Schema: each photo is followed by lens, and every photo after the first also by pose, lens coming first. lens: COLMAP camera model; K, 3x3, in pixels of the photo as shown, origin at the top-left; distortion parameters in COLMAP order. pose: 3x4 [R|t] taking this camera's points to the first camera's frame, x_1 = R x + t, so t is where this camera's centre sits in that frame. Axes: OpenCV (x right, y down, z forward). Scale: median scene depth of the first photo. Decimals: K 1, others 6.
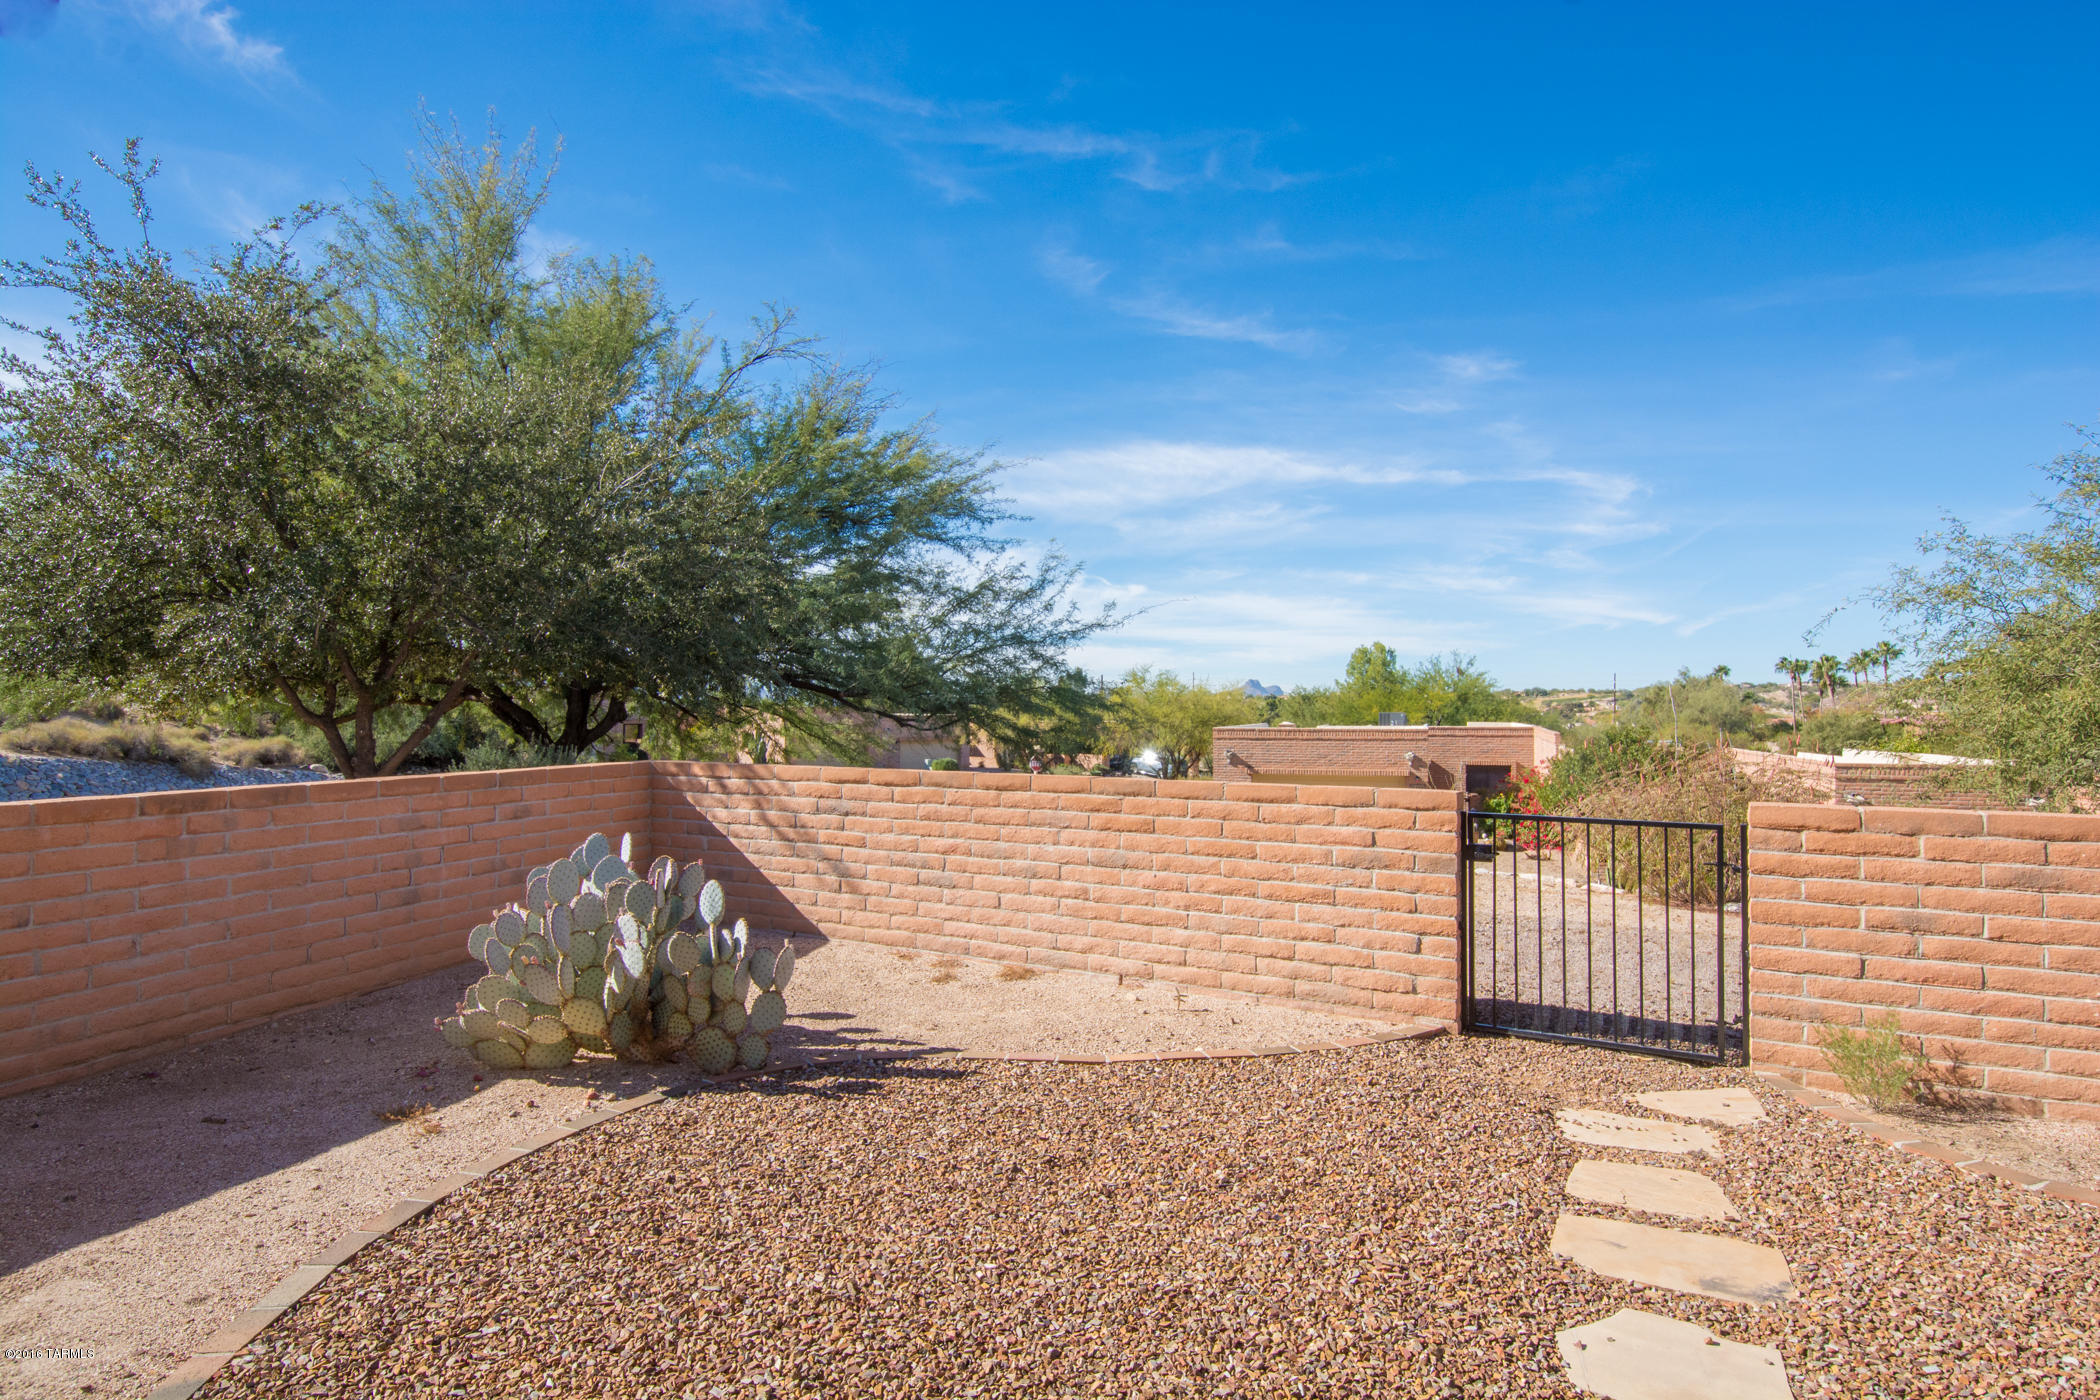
lens RADIAL K [[1150.6, 0, 1064.3], [0, 1150.6, 697.6], [0, 0, 1]] dist [0.011305, -0.007028]
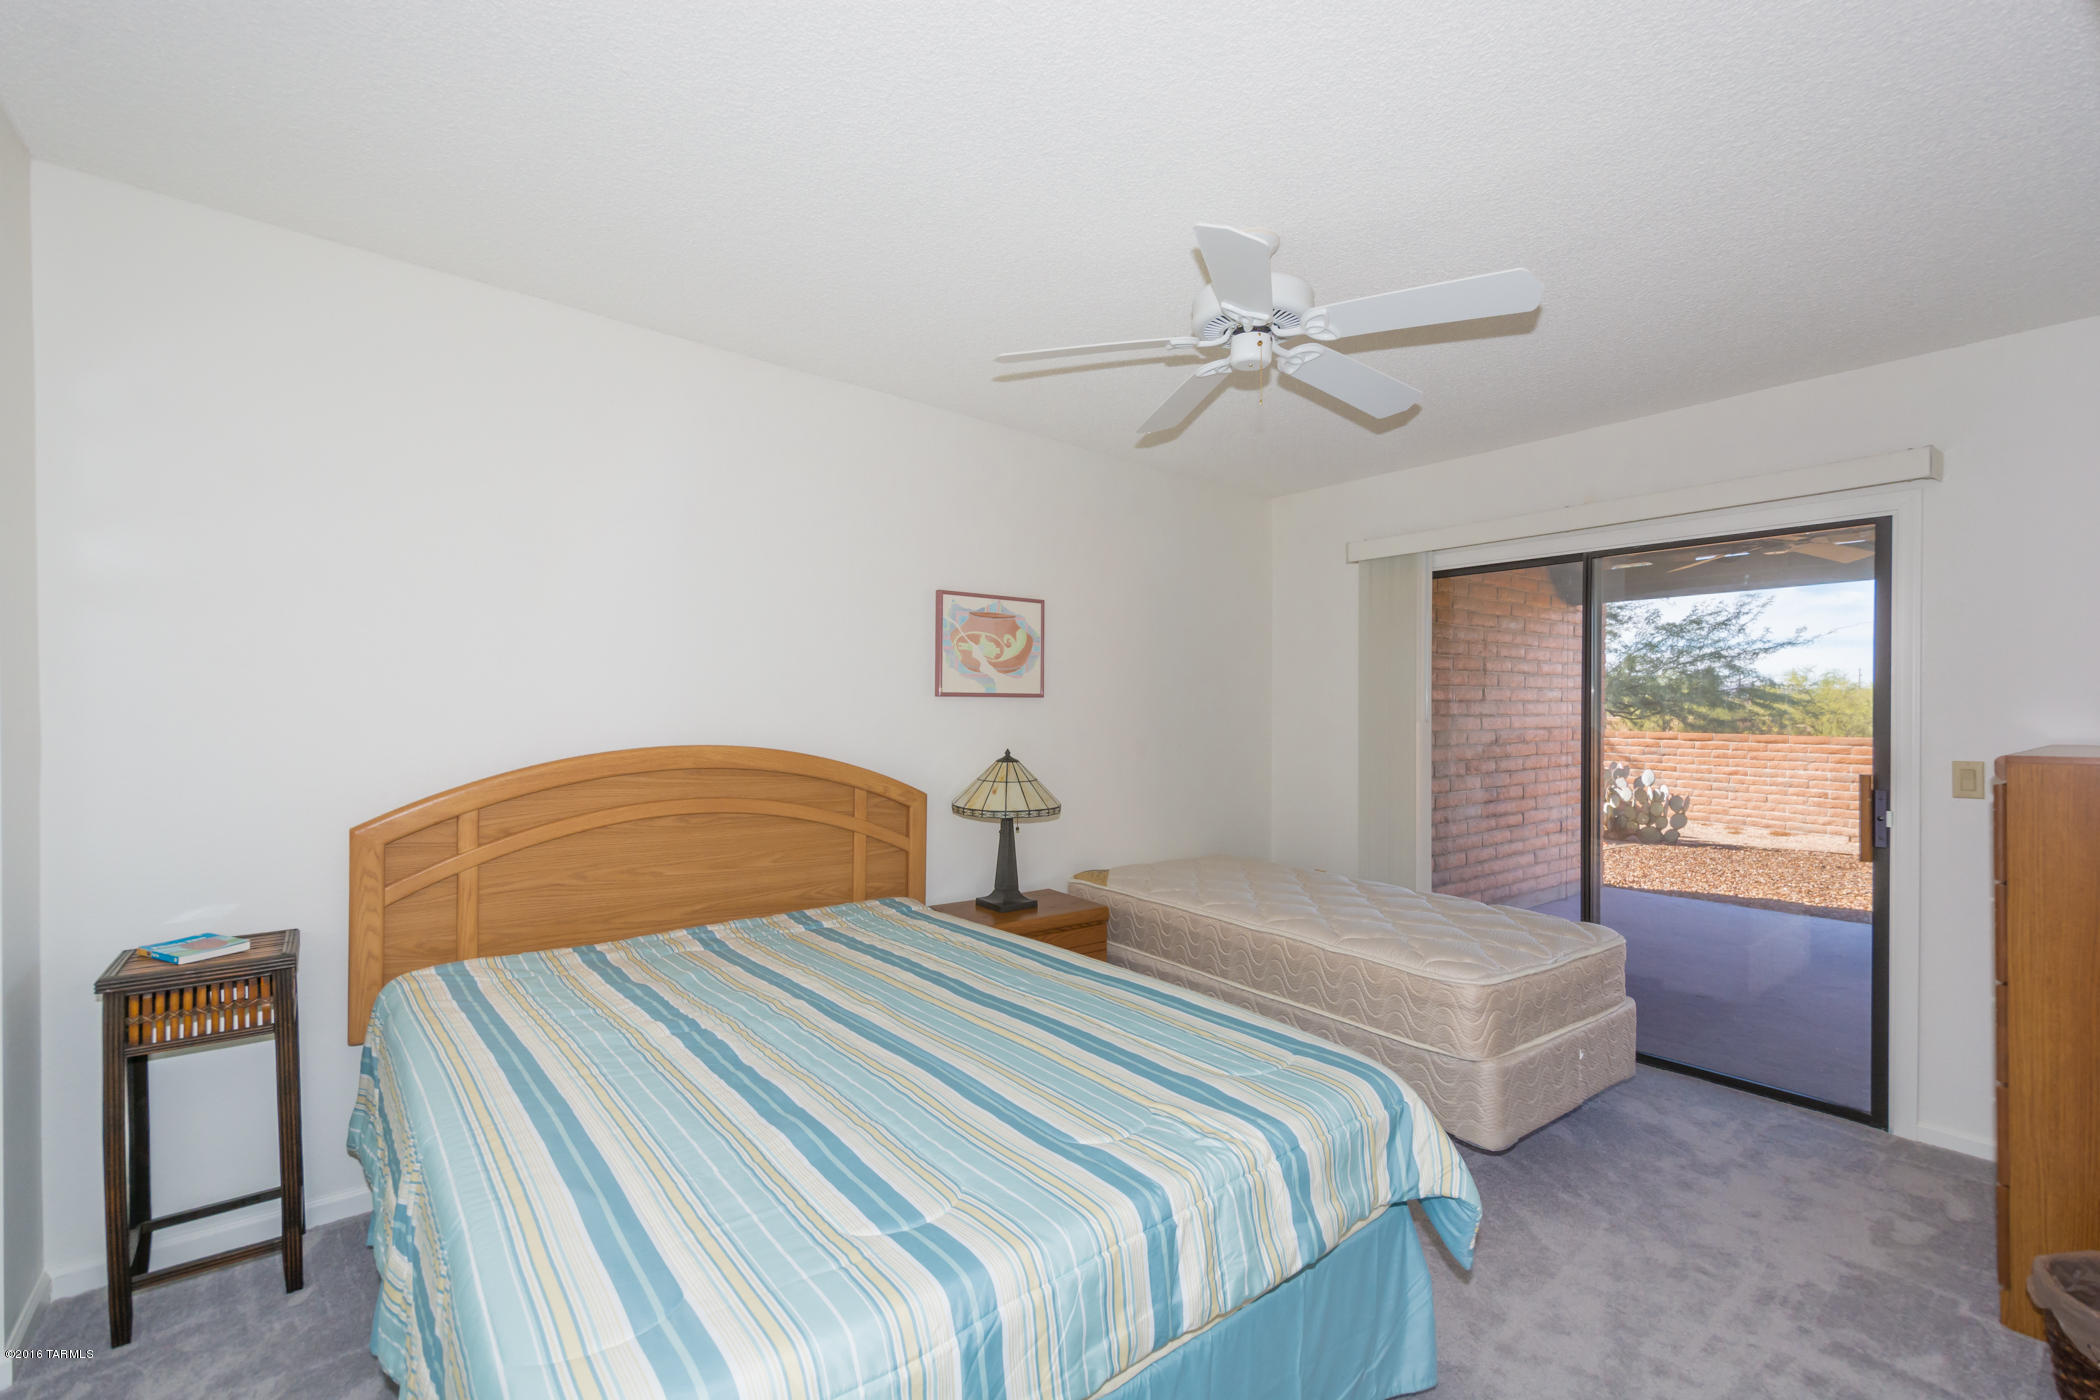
lens RADIAL K [[909.8, 0, 1081.5], [0, 909.8, 716.4], [0, 0, 1]] dist [0.010983, -0.004512]
pose [[0.830809, 0.003279, -0.556548, -0.166313], [0.007790, 0.999816, 0.017519, -0.002070], [0.556503, -0.018890, 0.830631, -0.991496]]
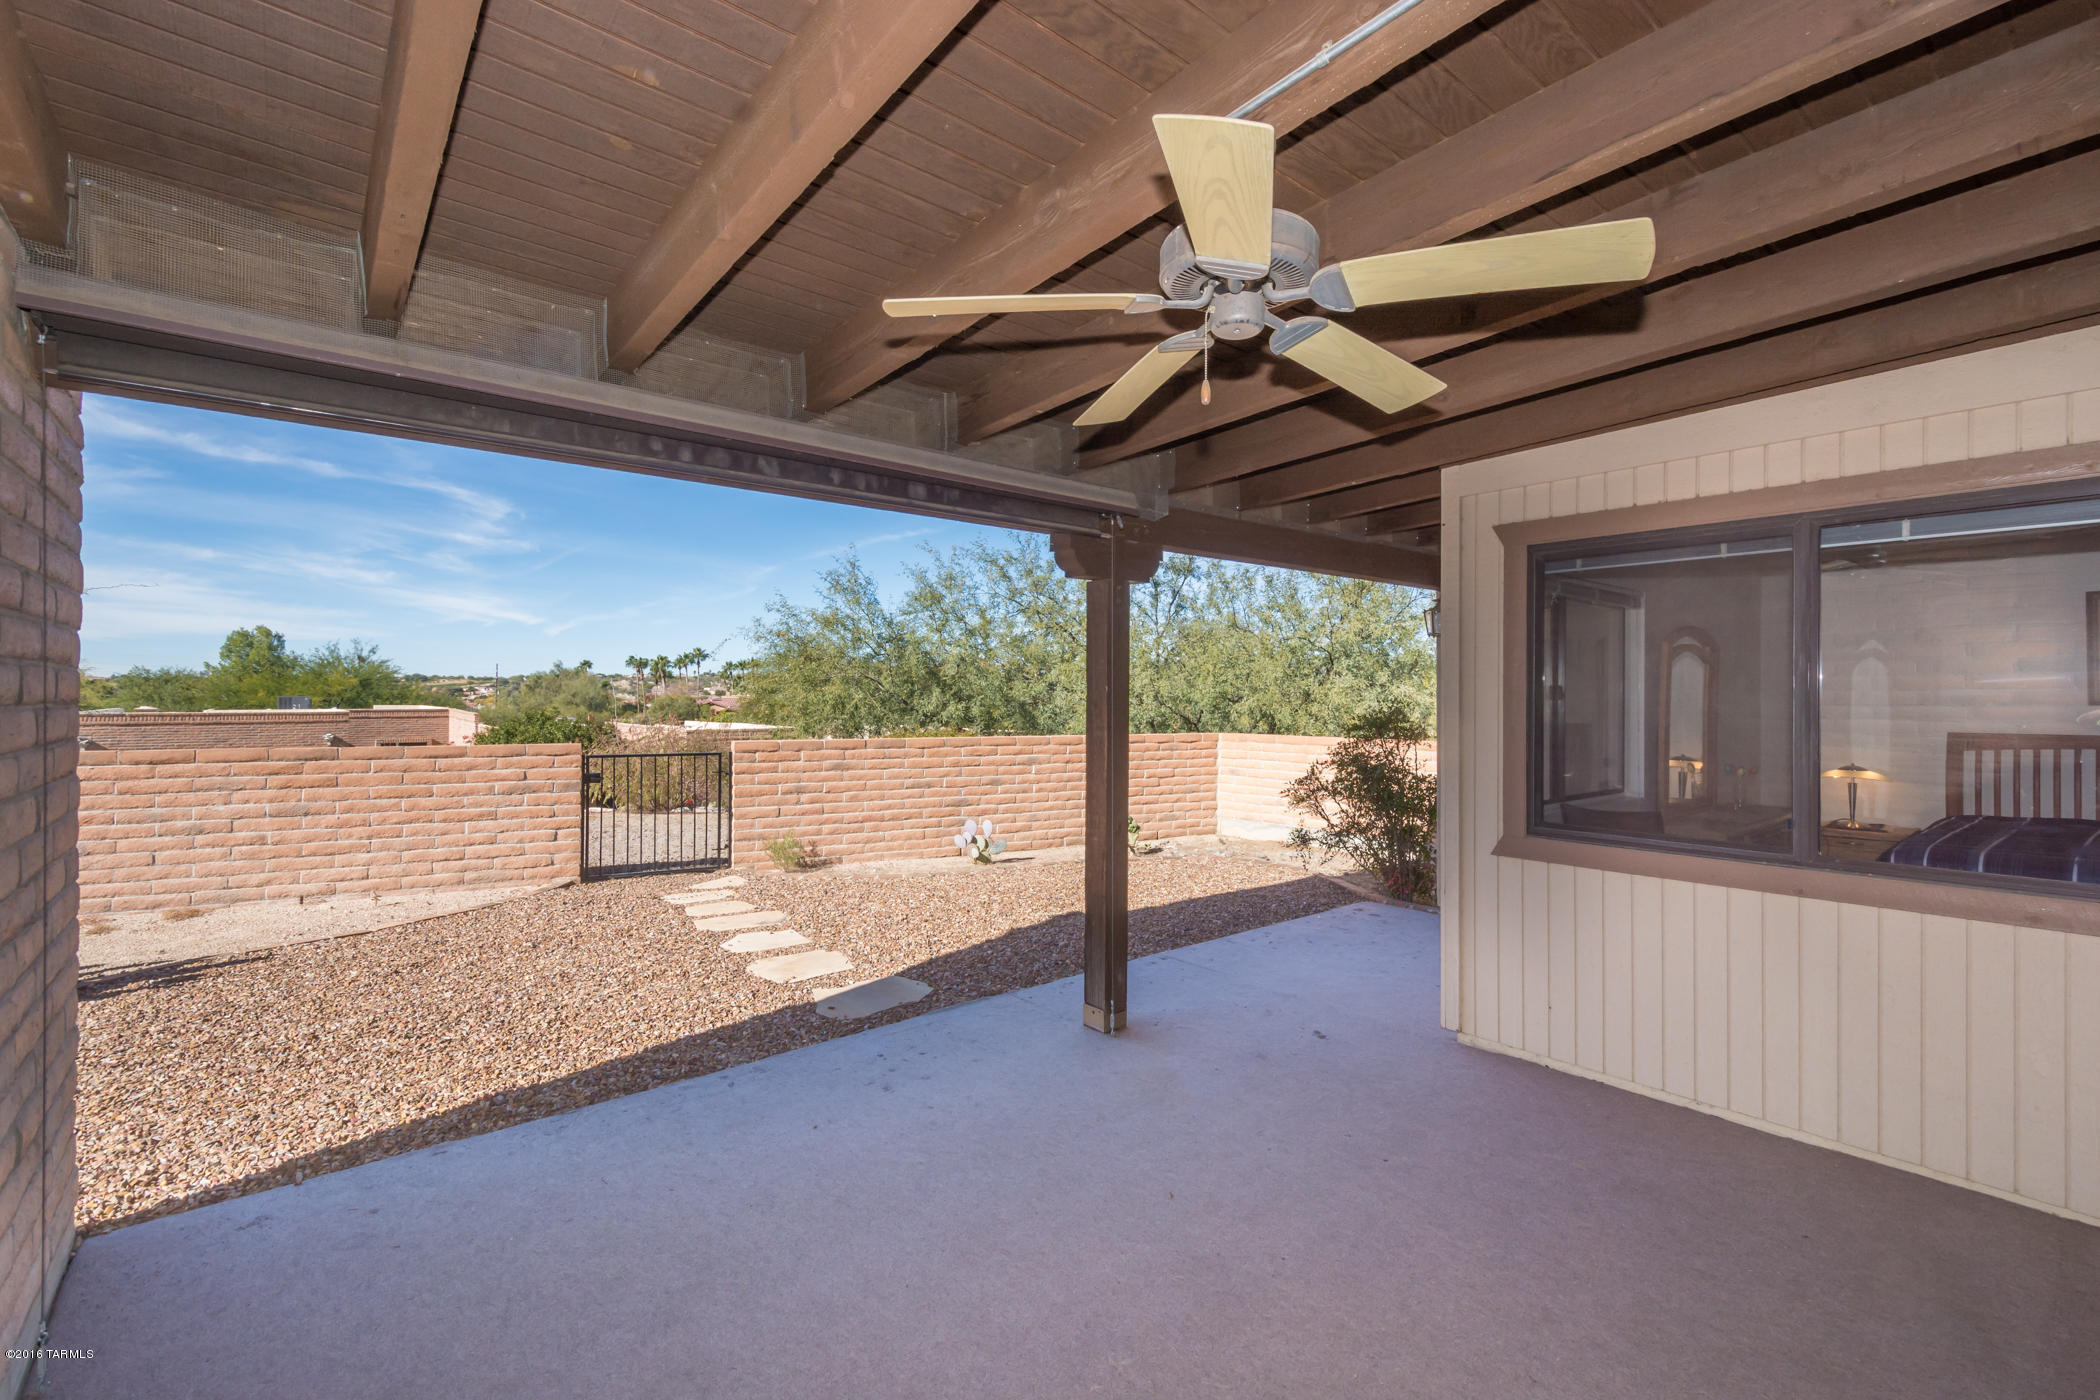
lens RADIAL K [[909.8, 0, 1059.7], [0, 909.8, 695.4], [0, 0, 1]] dist [0.010983, -0.004512]
pose [[0.541748, 0.001202, 0.840540, -0.349177], [-0.011194, 0.999921, 0.005784, -0.005097], [-0.840467, -0.012543, 0.541718, -0.284480]]
